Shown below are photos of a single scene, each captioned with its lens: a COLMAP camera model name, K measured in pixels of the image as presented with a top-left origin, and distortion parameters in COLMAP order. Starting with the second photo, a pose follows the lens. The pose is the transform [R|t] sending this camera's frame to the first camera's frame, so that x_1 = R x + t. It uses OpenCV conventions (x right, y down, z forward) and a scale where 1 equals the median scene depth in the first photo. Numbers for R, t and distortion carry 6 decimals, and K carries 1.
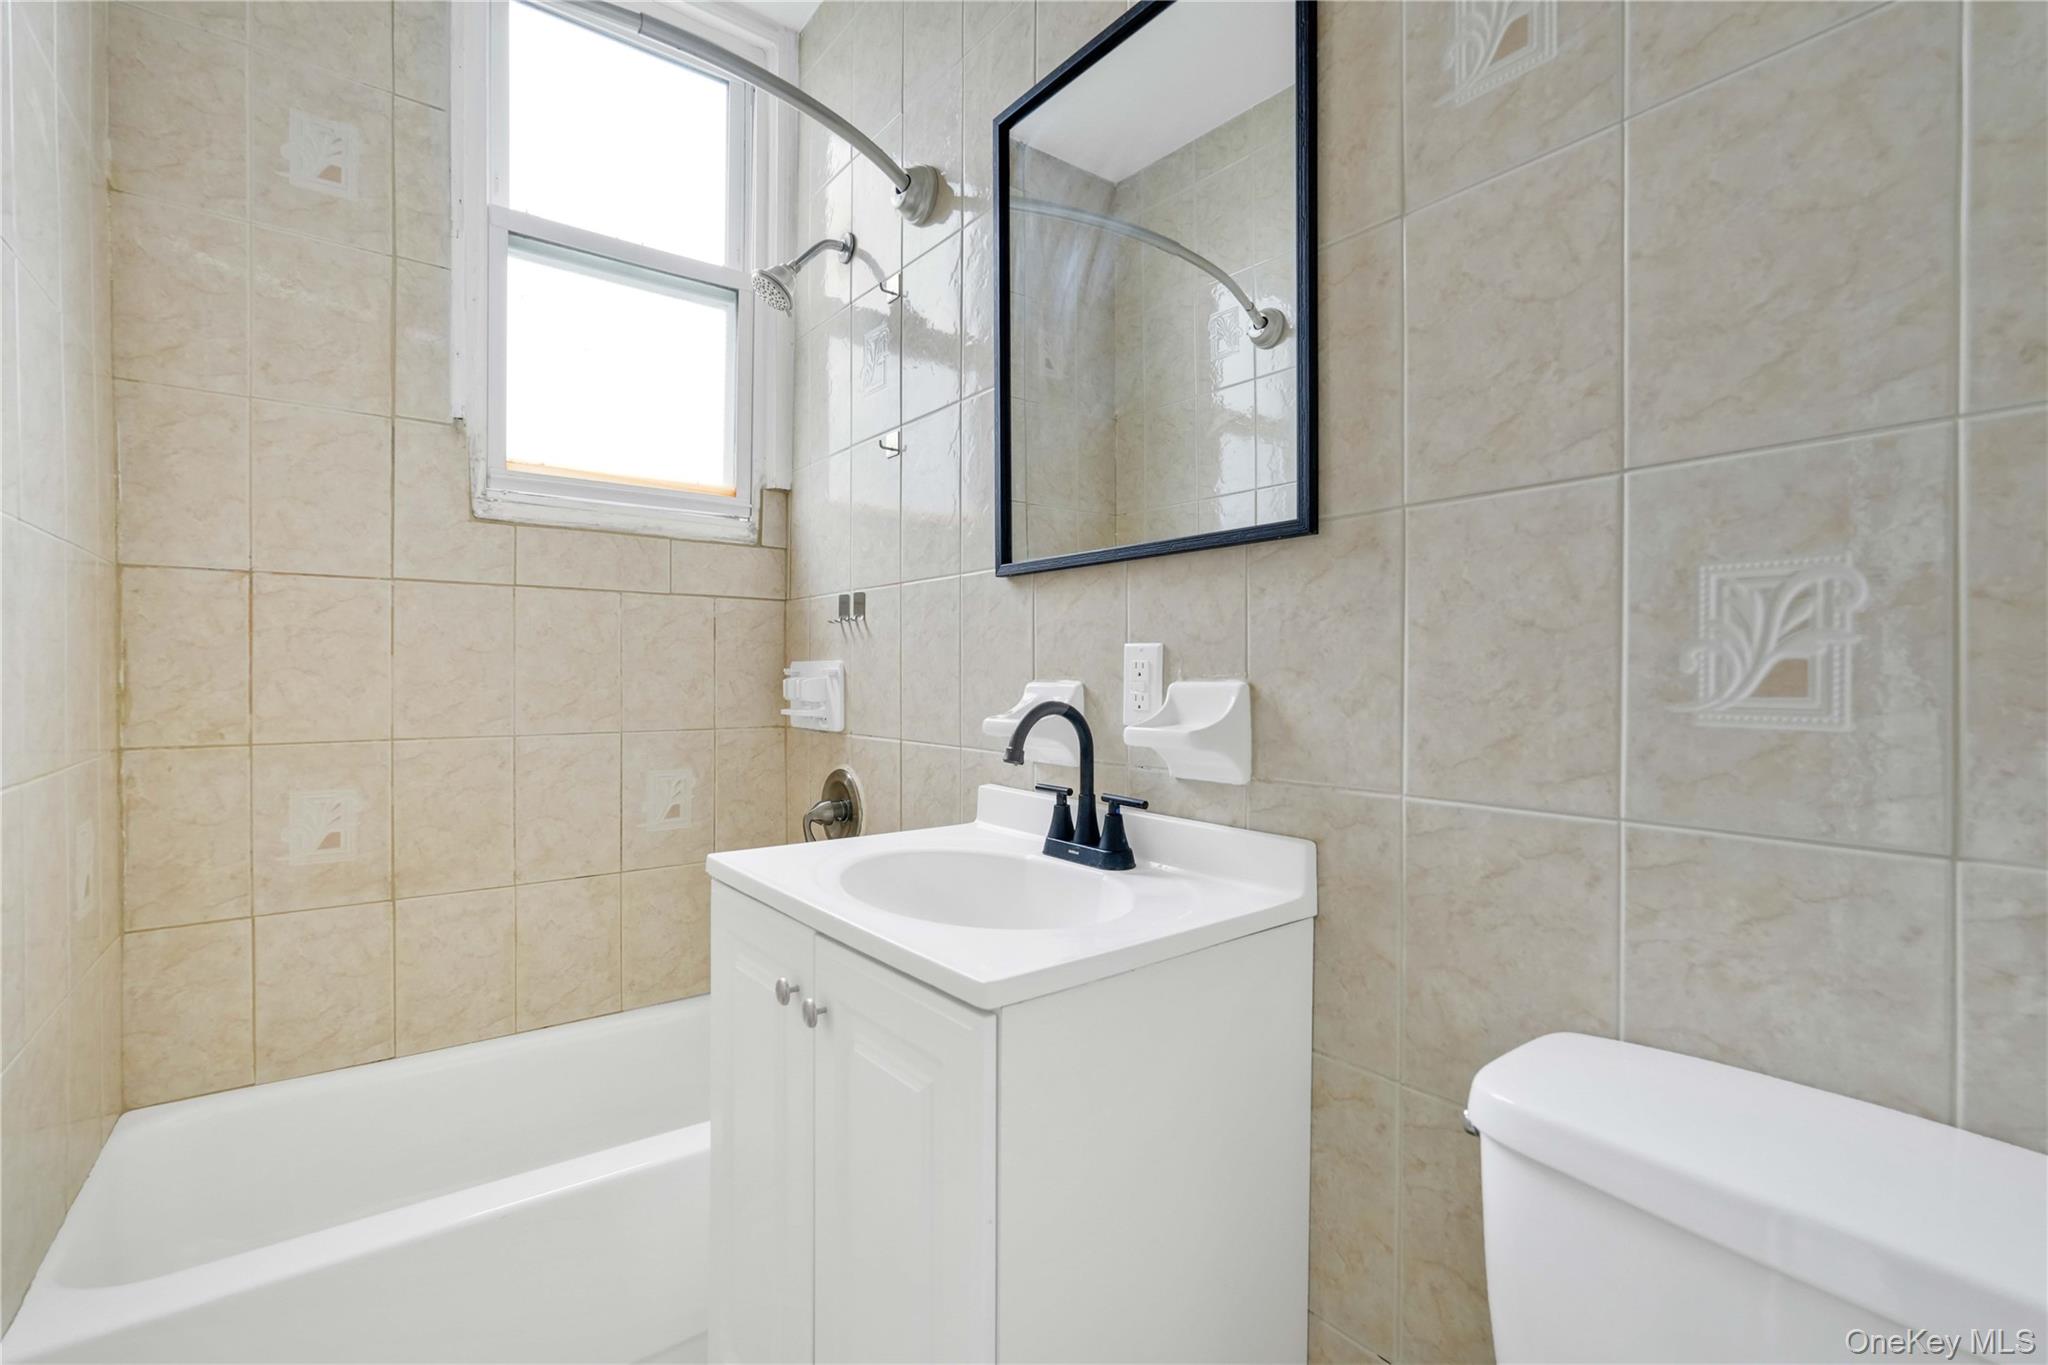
lens RADIAL K [[918.9, 0, 1019.3], [0, 918.9, 687.1], [0, 0, 1]] dist [-0.008701, 0.011672]
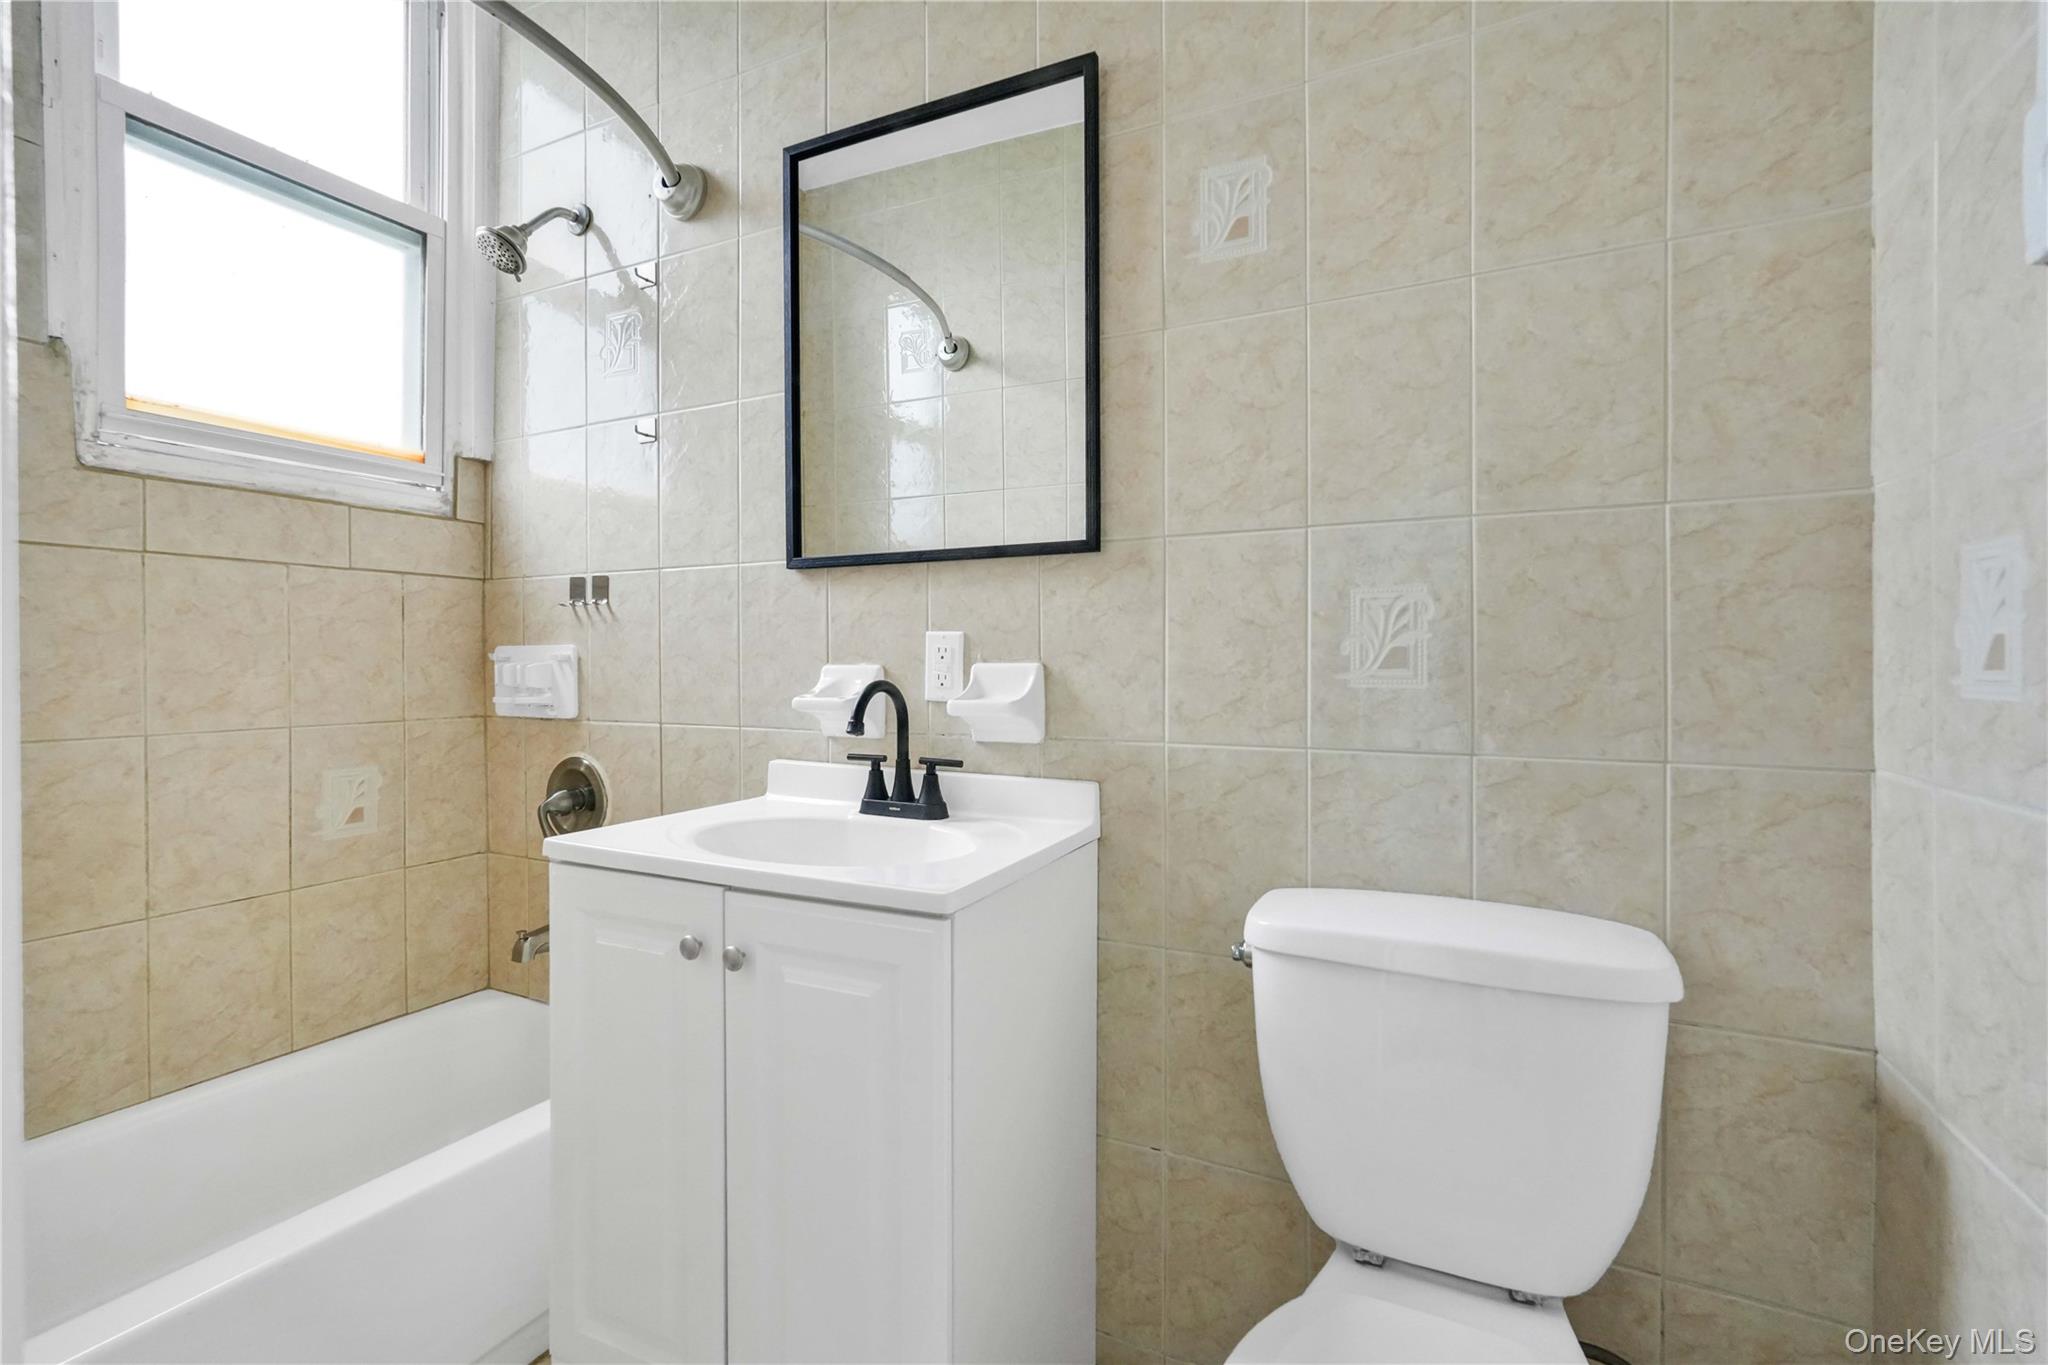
lens RADIAL K [[936.5, 0, 1021.0], [0, 936.5, 675.7], [0, 0, 1]] dist [-0.001961, 0.011473]
pose [[0.897445, -0.011960, 0.440964, -0.292720], [0.010238, 0.999928, 0.006285, 0.002931], [-0.441007, -0.001126, 0.897503, -0.133219]]
